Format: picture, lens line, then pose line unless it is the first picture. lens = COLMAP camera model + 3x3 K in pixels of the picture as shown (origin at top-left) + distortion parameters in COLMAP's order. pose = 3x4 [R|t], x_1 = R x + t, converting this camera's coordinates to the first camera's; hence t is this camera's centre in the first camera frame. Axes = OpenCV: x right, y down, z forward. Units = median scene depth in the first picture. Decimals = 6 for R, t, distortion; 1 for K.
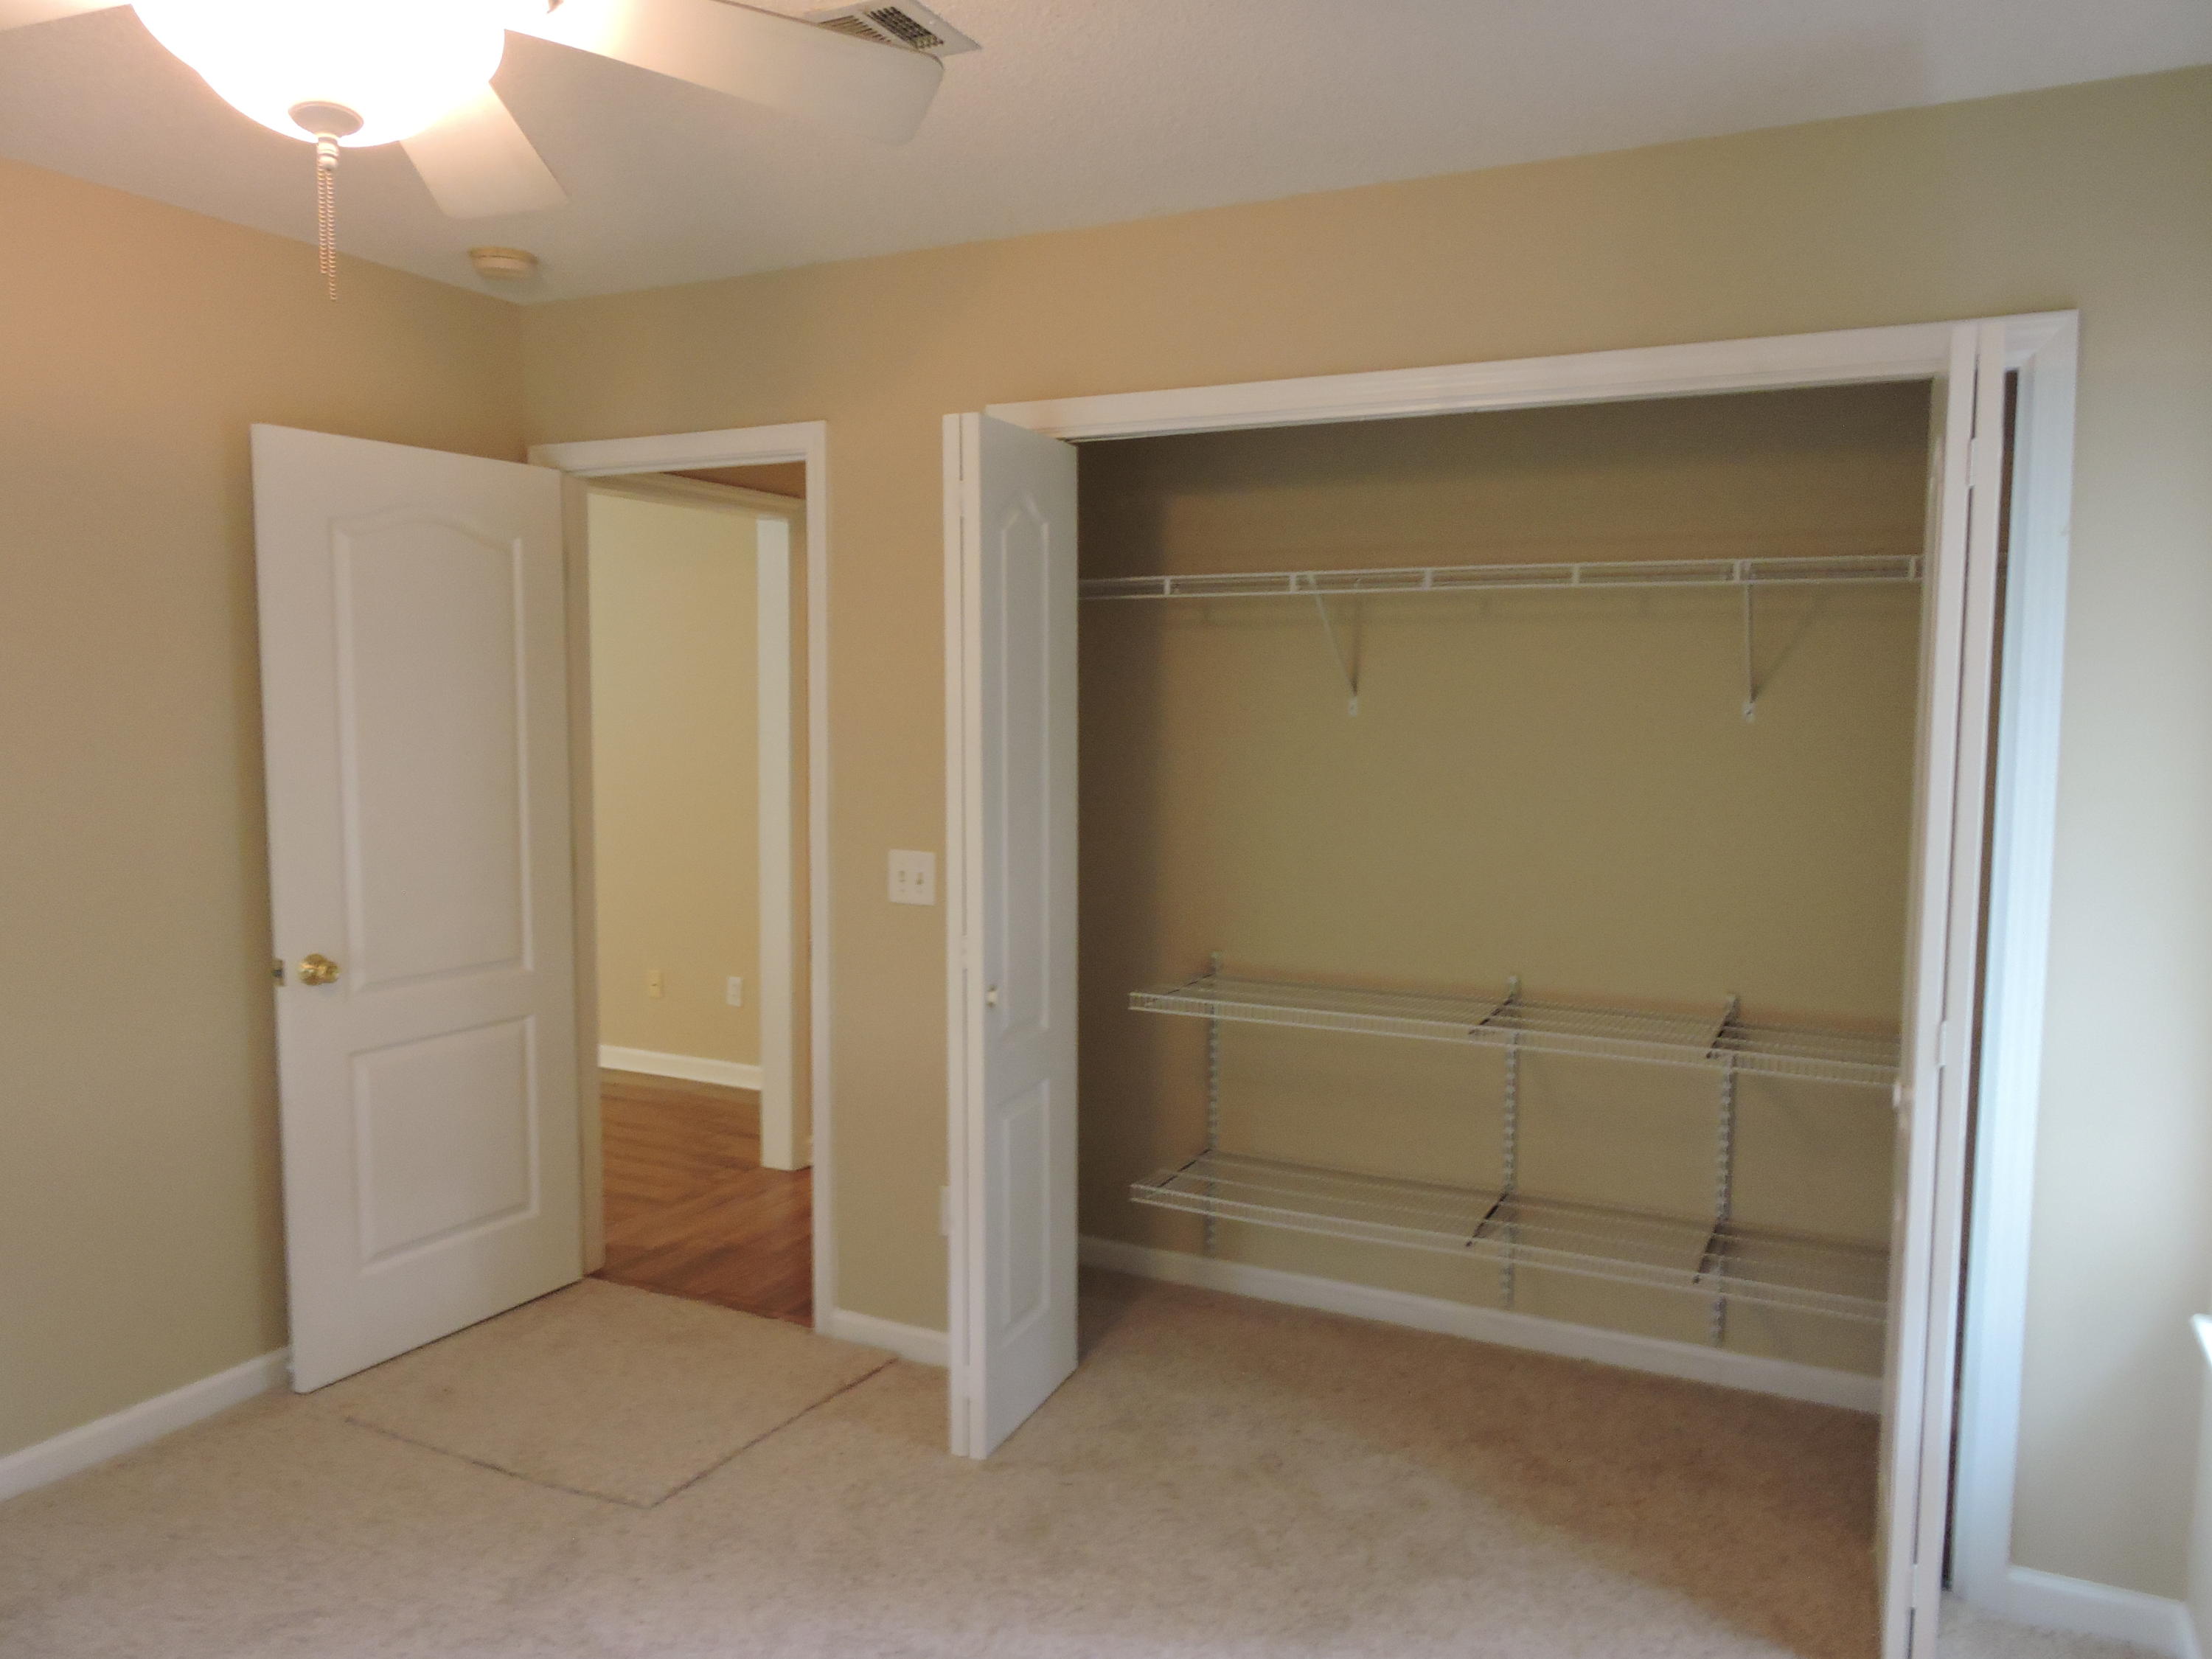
lens RADIAL K [[1582.7, 0, 1112.1], [0, 1582.7, 830.3], [0, 0, 1]] dist [0.006386, -0.009932]
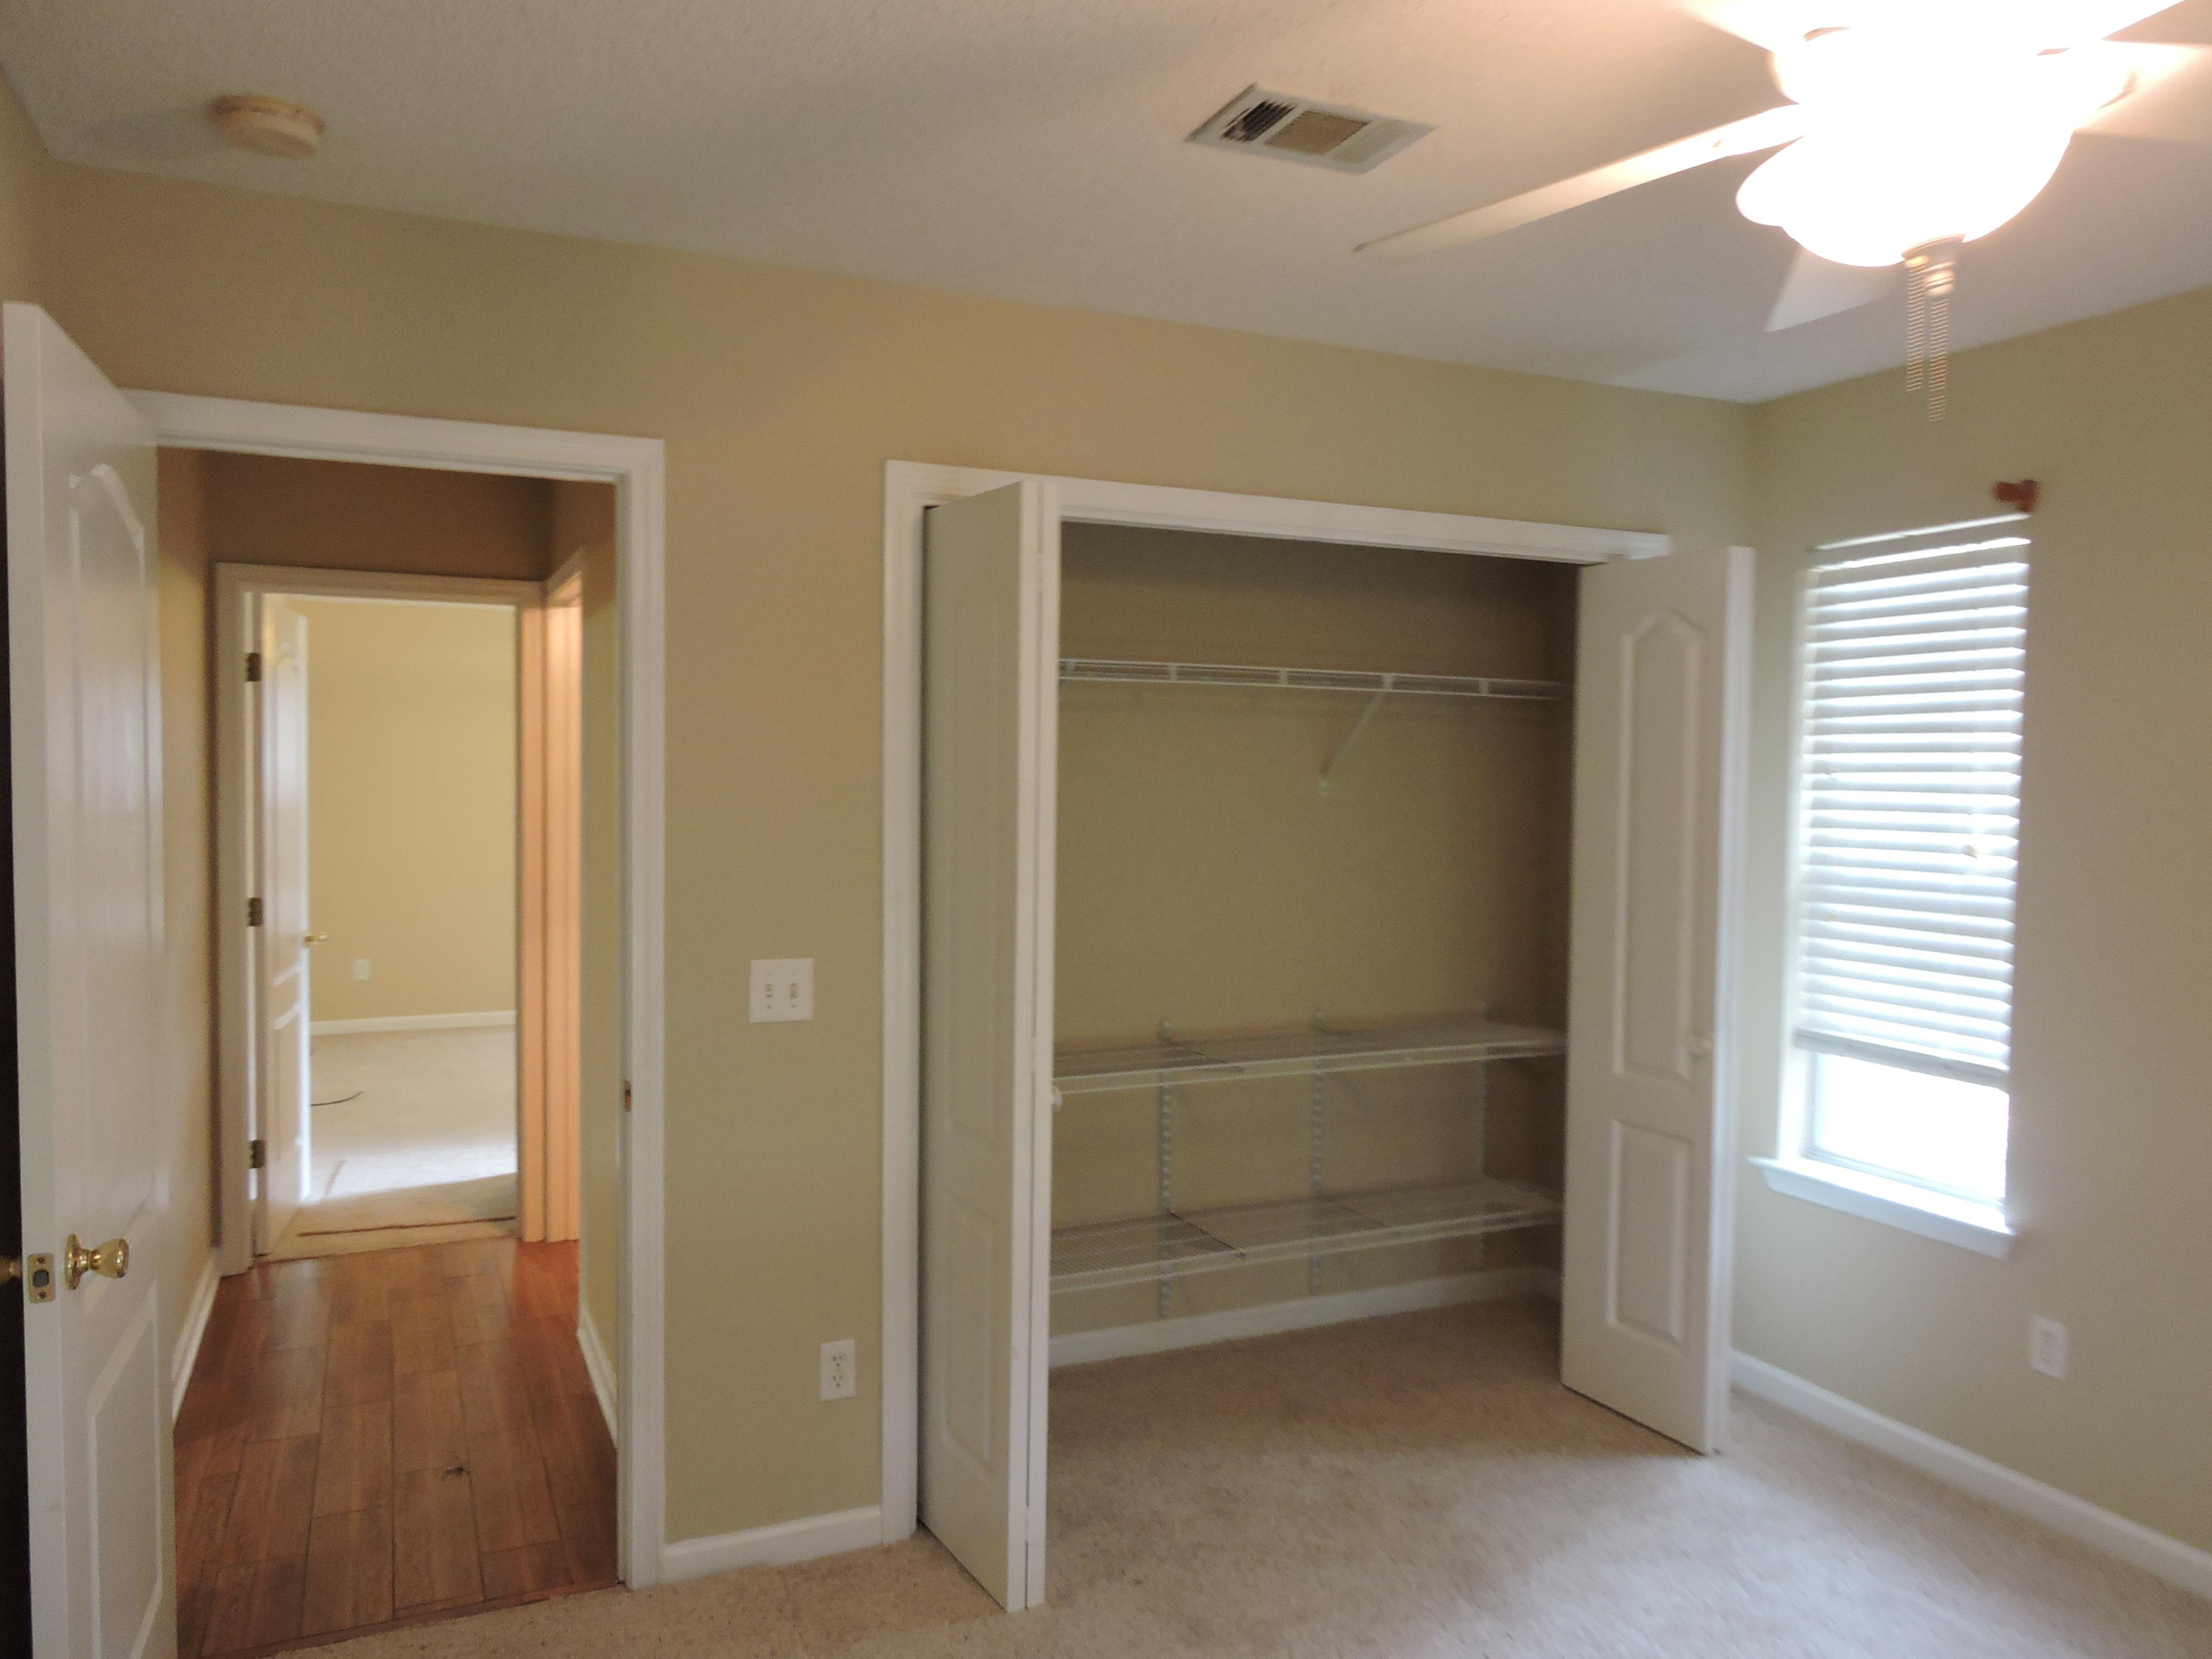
lens RADIAL K [[1582.7, 0, 1112.1], [0, 1582.7, 830.3], [0, 0, 1]] dist [0.006386, -0.009932]
pose [[0.624382, -0.029348, 0.780567, -0.685570], [0.061385, 0.998047, -0.011578, -0.035693], [-0.778703, 0.055144, 0.624965, 0.327354]]
